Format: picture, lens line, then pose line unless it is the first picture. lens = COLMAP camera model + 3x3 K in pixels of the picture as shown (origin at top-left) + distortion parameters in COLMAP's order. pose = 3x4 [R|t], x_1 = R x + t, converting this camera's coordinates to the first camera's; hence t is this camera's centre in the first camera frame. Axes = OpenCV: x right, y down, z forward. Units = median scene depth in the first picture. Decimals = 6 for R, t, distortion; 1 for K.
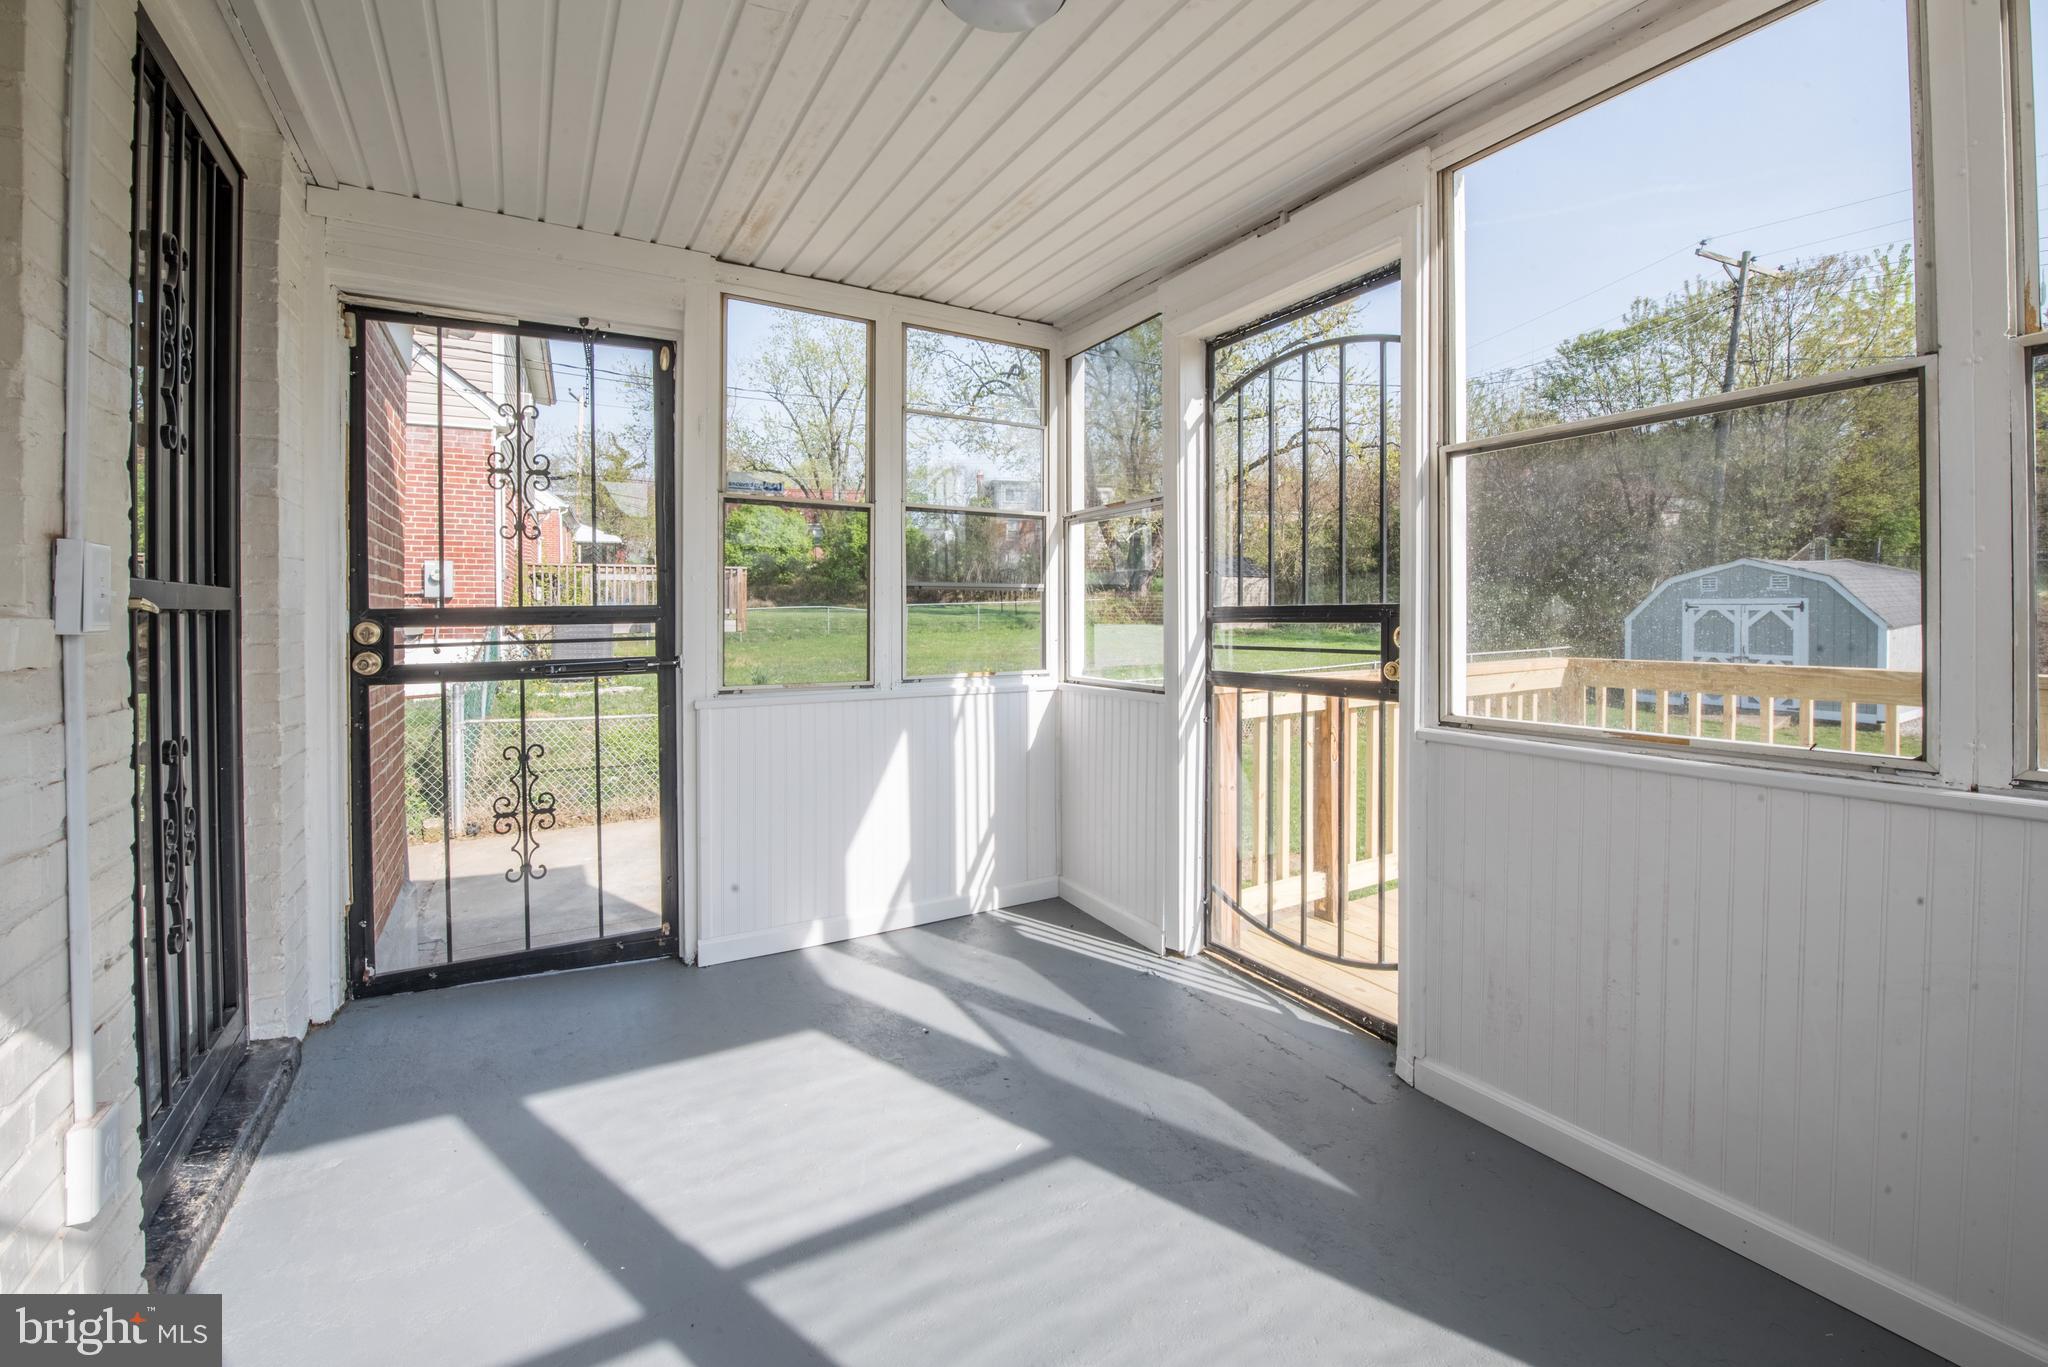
lens RADIAL K [[845.3, 0, 1016.2], [0, 845.3, 619.3], [0, 0, 1]] dist [-0.021087, -0.000155]
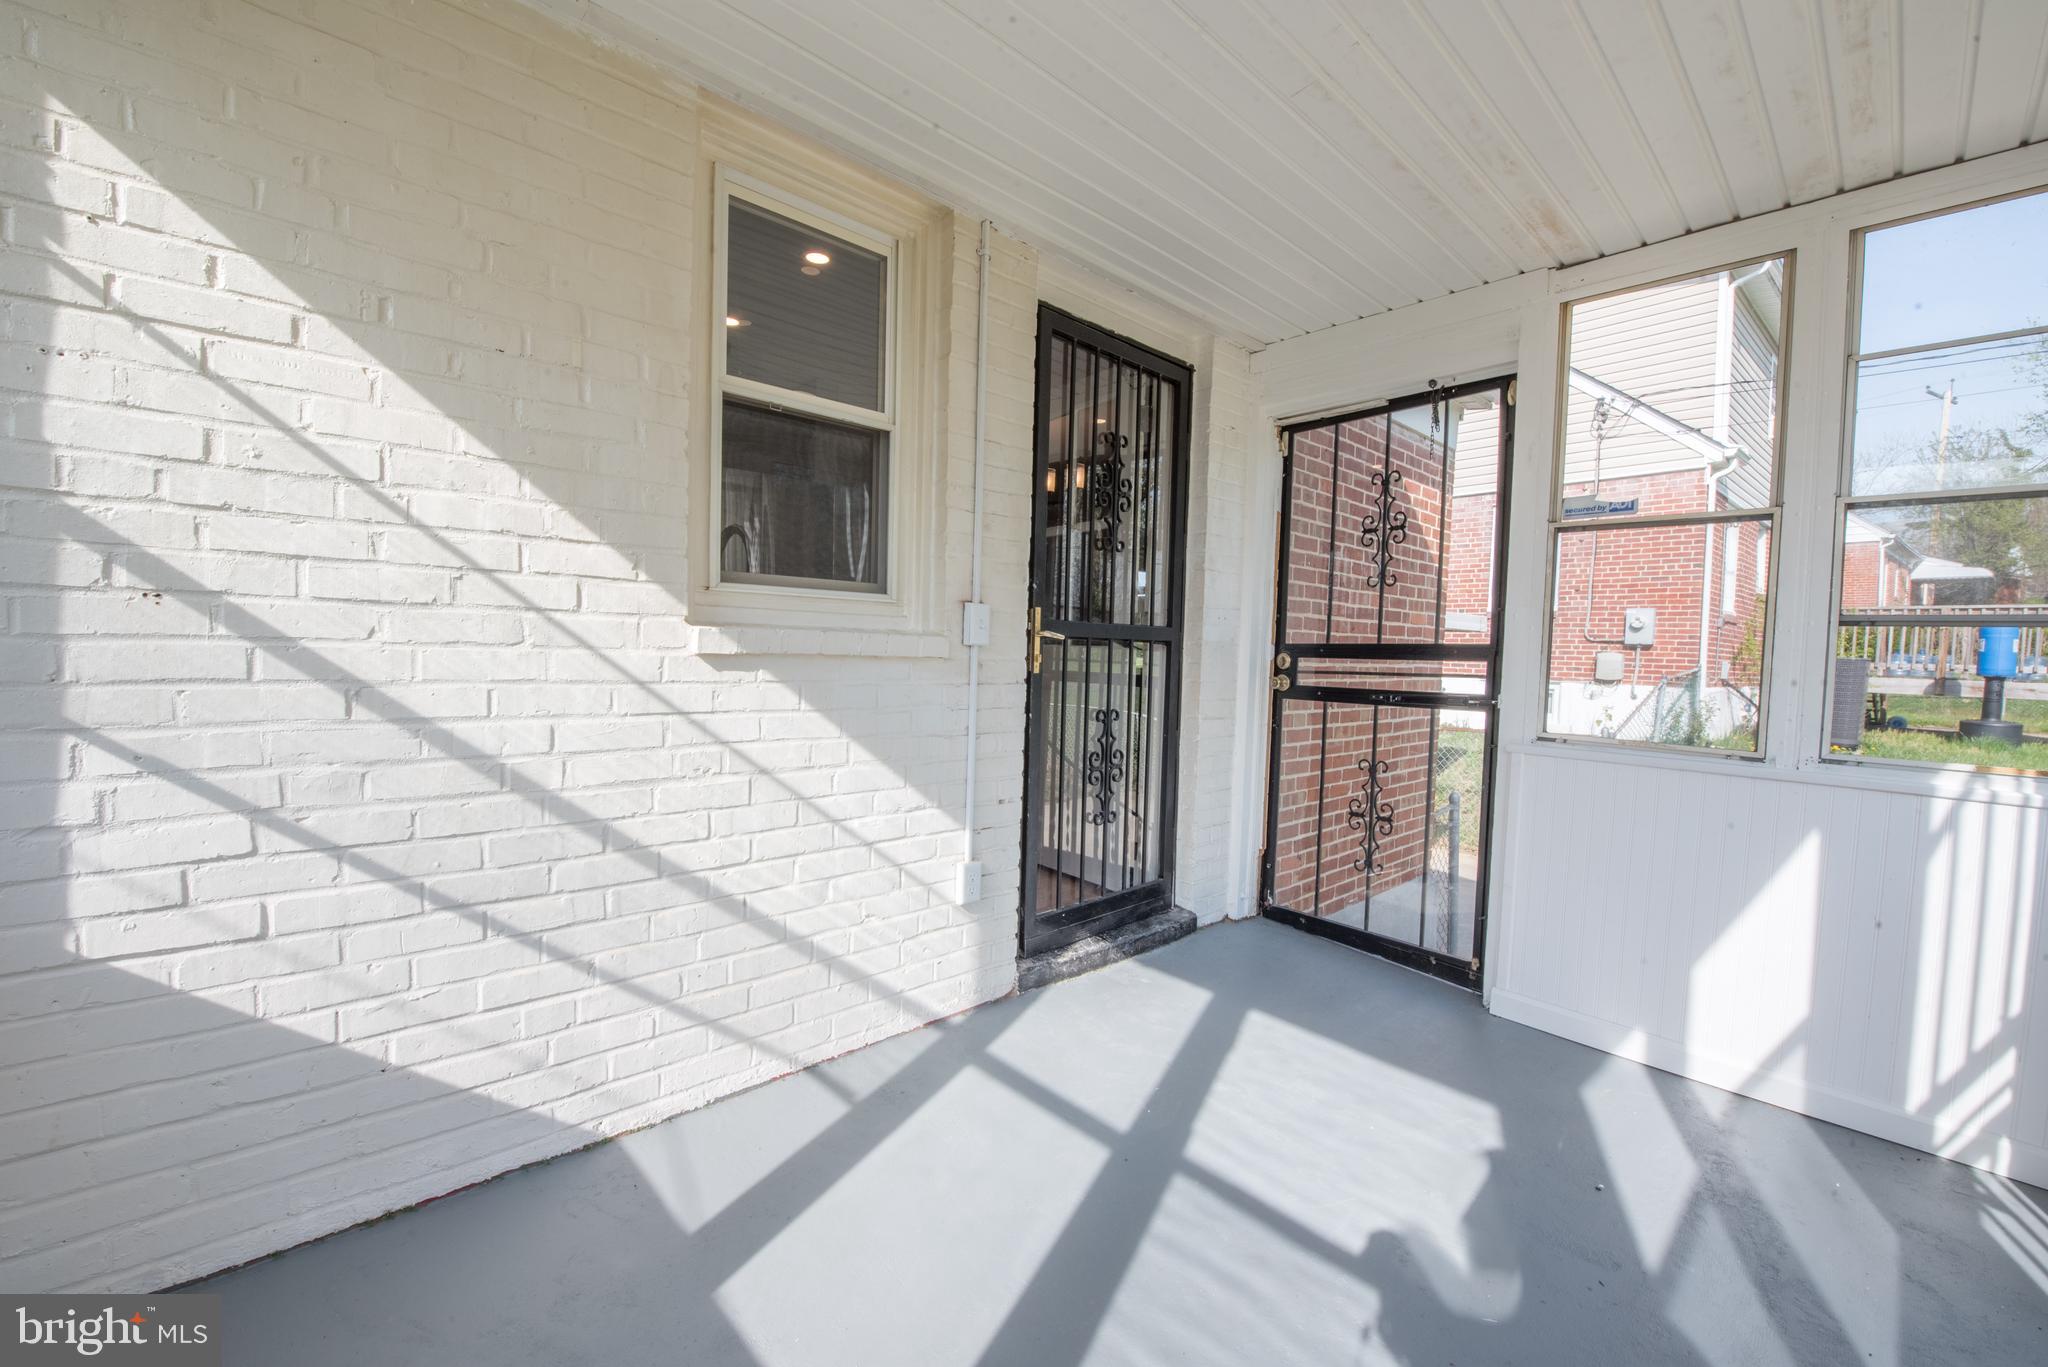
lens RADIAL K [[812.2, 0, 1024.0], [0, 812.2, 683.5], [0, 0, 1]] dist [-0.010618, -0.005637]
pose [[0.207494, 0.054848, -0.976697, 0.421286], [-0.037358, 0.998143, 0.048116, 0.004618], [0.977523, 0.026504, 0.209158, 0.266310]]
